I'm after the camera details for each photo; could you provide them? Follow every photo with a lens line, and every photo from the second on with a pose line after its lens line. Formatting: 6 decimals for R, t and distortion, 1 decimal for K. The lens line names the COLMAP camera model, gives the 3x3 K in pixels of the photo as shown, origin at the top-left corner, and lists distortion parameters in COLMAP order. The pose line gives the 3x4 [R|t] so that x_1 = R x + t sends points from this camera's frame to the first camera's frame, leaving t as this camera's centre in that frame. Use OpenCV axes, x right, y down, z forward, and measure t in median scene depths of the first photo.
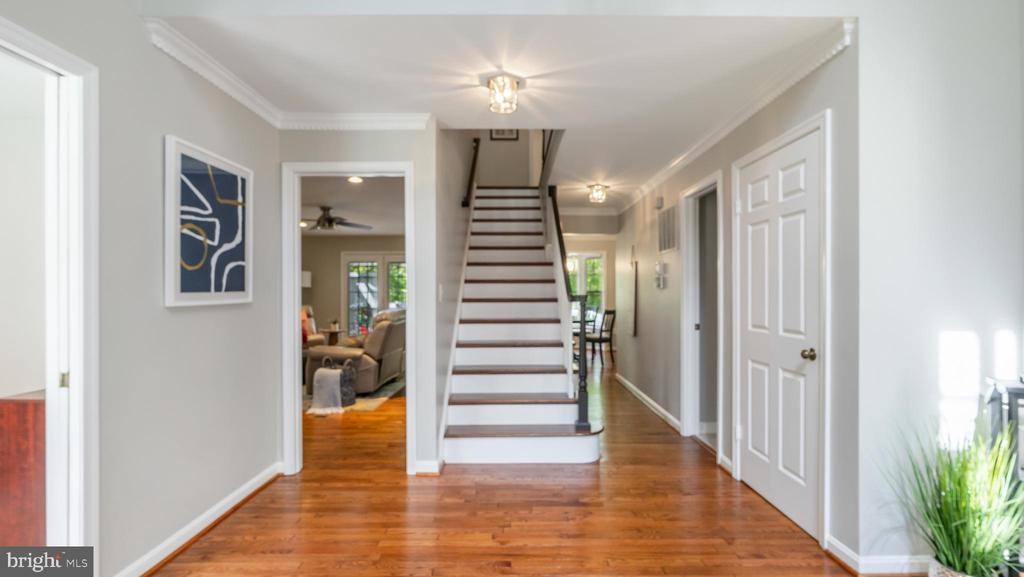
lens RADIAL K [[443.8, 0, 514.1], [0, 443.8, 295.0], [0, 0, 1]] dist [0.000151, 0.000197]
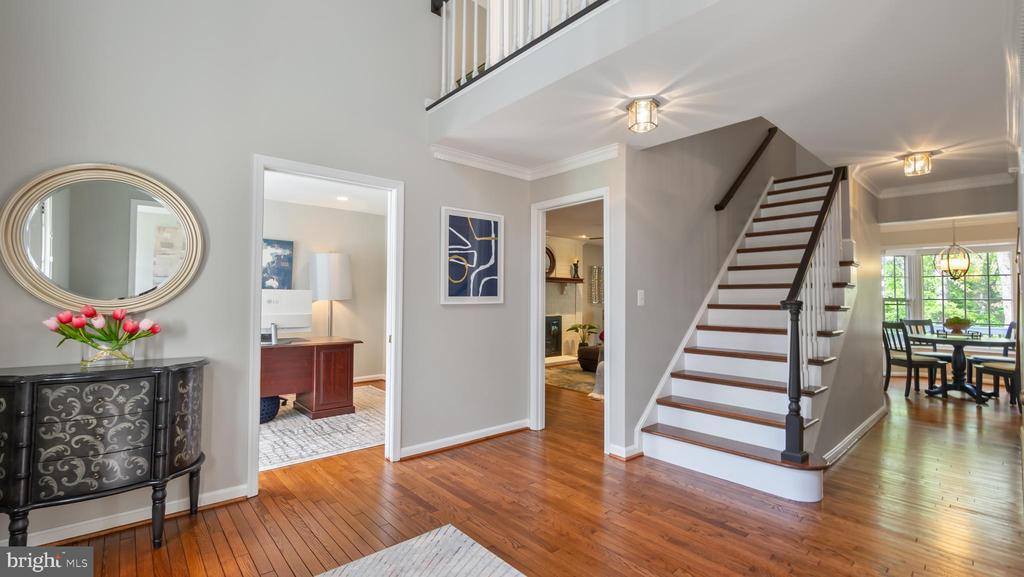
lens RADIAL K [[443.8, 0, 519.5], [0, 443.8, 289.7], [0, 0, 1]] dist [0.000151, 0.000197]
pose [[0.665885, -0.009085, -0.745999, 0.533752], [-0.011189, 0.999692, -0.022162, 0.002981], [0.745970, 0.023105, 0.665578, 0.050850]]
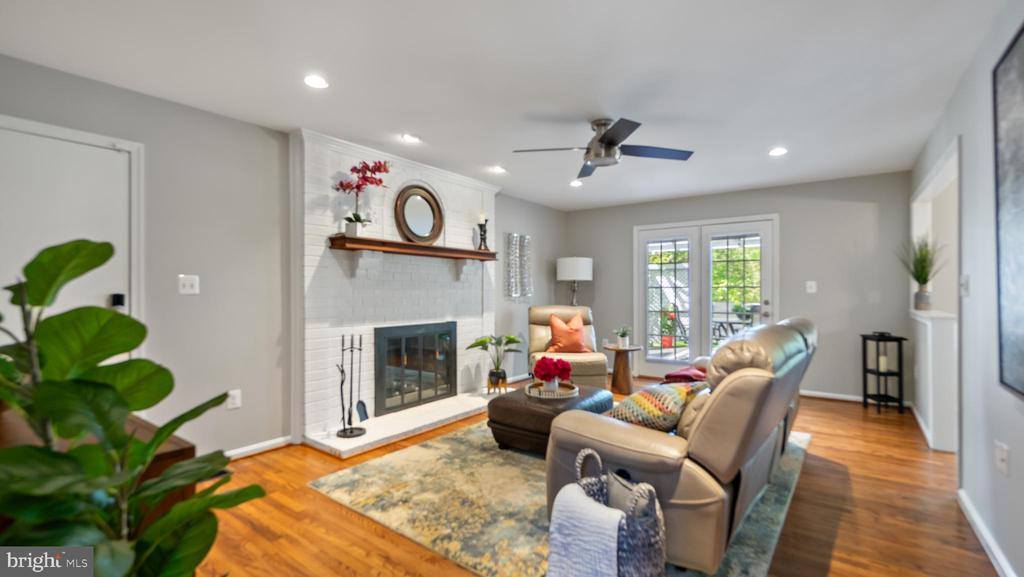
lens RADIAL K [[443.8, 0, 505.8], [0, 443.8, 288.3], [0, 0, 1]] dist [0.000151, 0.000197]
pose [[0.788010, -0.000838, -0.615662, -0.426098], [-0.005468, 0.999950, -0.008360, 0.005359], [0.615638, 0.009954, 0.787966, 1.151966]]
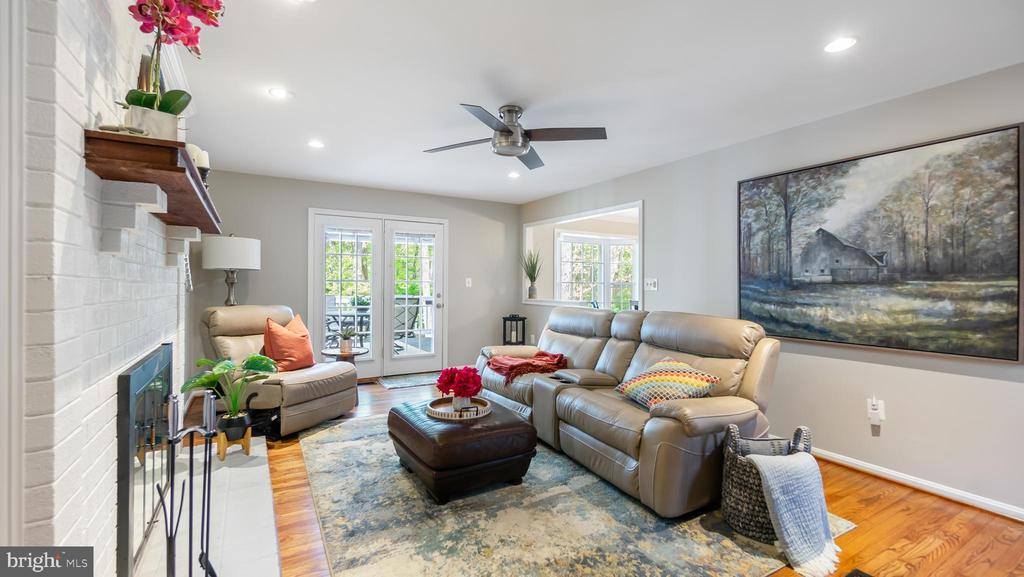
lens RADIAL K [[443.8, 0, 507.0], [0, 443.8, 283.0], [0, 0, 1]] dist [0.000151, 0.000197]
pose [[0.875193, 0.010441, 0.483660, -1.492674], [-0.007102, 0.999937, -0.008734, 0.000383], [-0.483721, 0.004209, 0.875212, 1.263555]]
